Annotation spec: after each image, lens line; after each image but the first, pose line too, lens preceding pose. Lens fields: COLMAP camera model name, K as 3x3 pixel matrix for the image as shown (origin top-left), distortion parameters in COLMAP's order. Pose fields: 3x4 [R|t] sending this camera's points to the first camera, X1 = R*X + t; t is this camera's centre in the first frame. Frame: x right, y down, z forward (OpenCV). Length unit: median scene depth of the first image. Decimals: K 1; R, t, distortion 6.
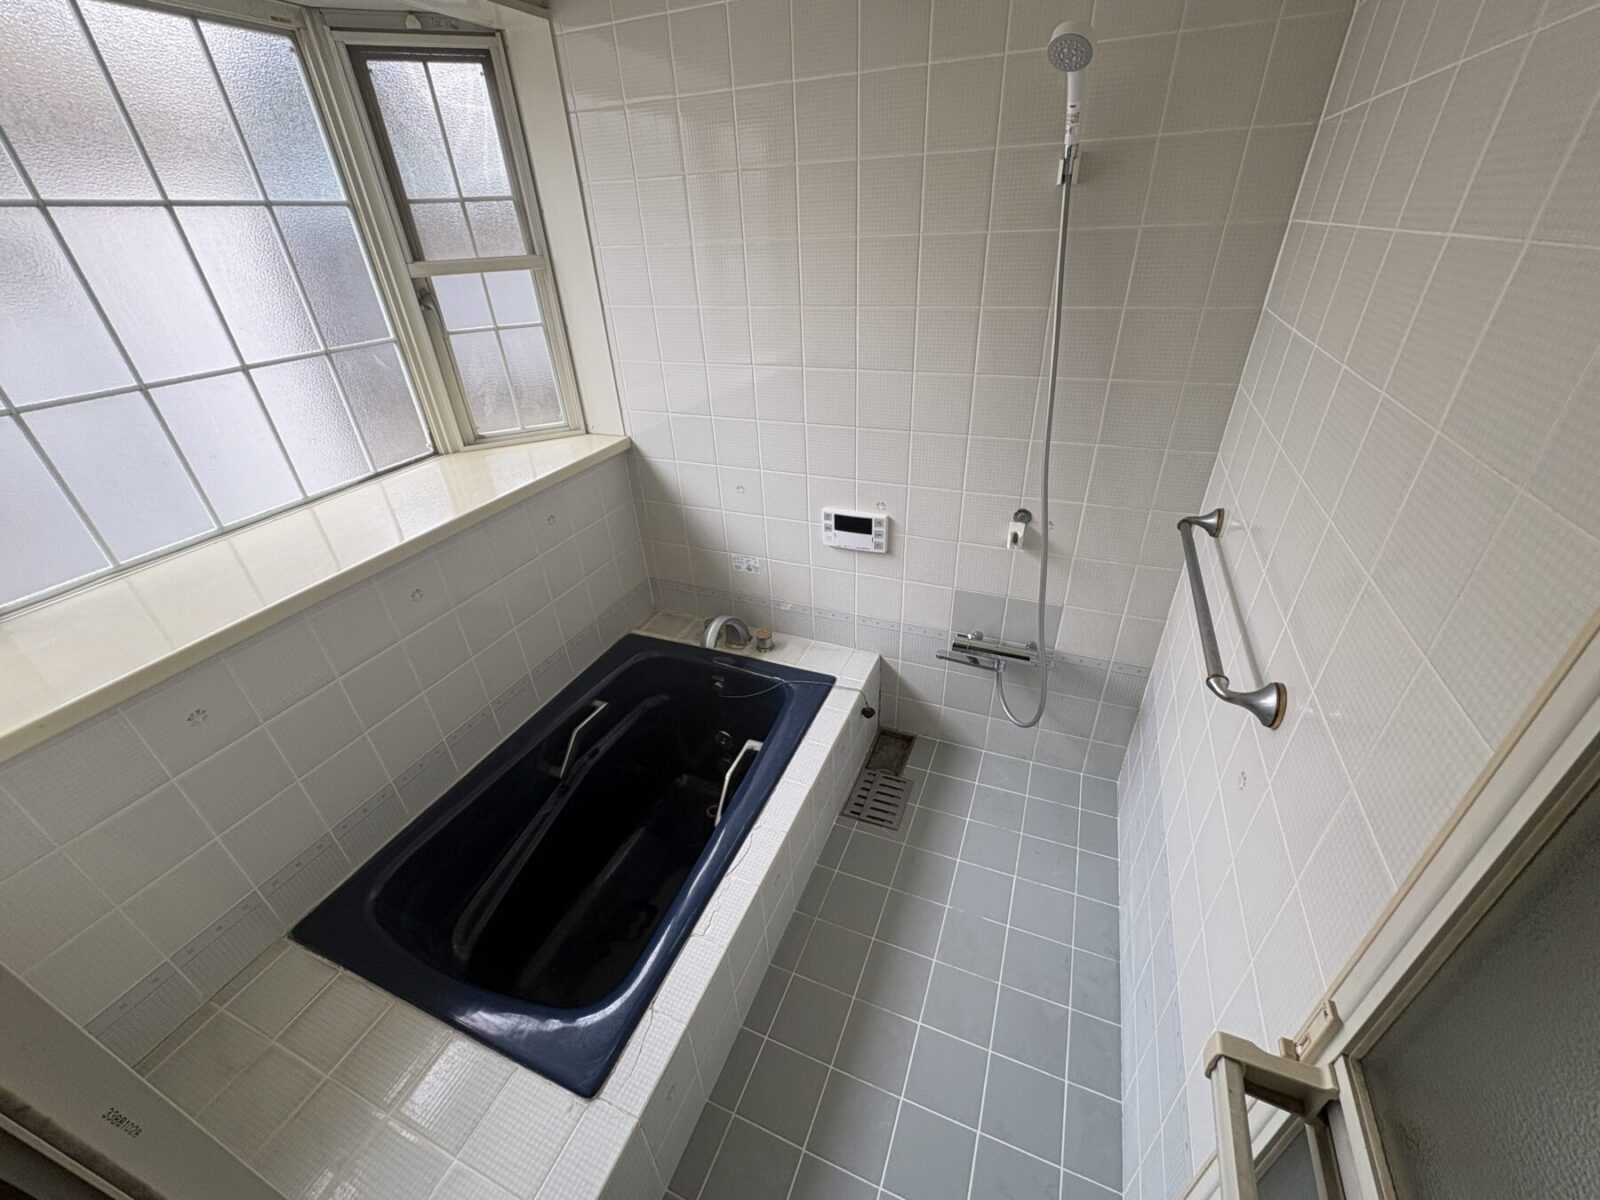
lens RADIAL K [[638.0, 0, 804.2], [0, 638.0, 600.2], [0, 0, 1]] dist [0.003109, -0.000478]
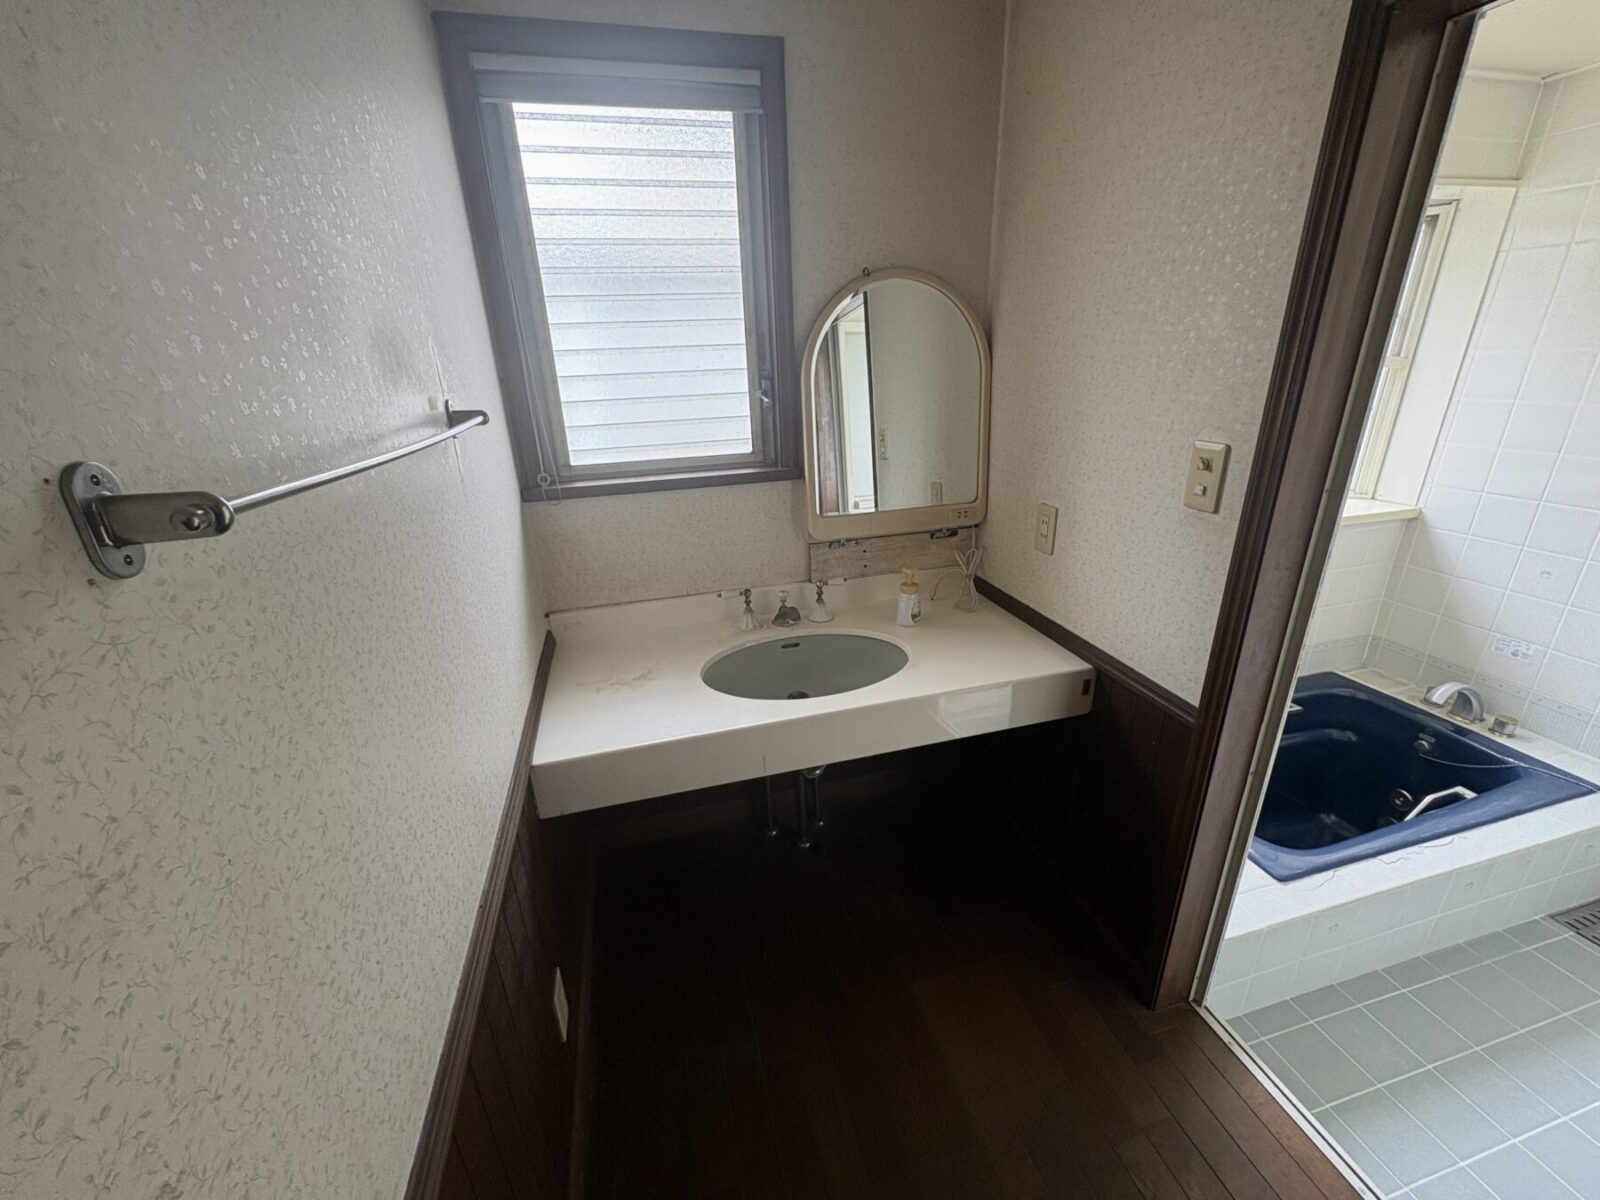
lens RADIAL K [[638.0, 0, 803.8], [0, 638.0, 604.5], [0, 0, 1]] dist [0.003109, -0.000478]
pose [[0.614635, 0.300534, -0.729317, -0.063533], [-0.398945, 0.916046, 0.041268, 0.289251], [0.680490, 0.265593, 0.682930, -0.476642]]
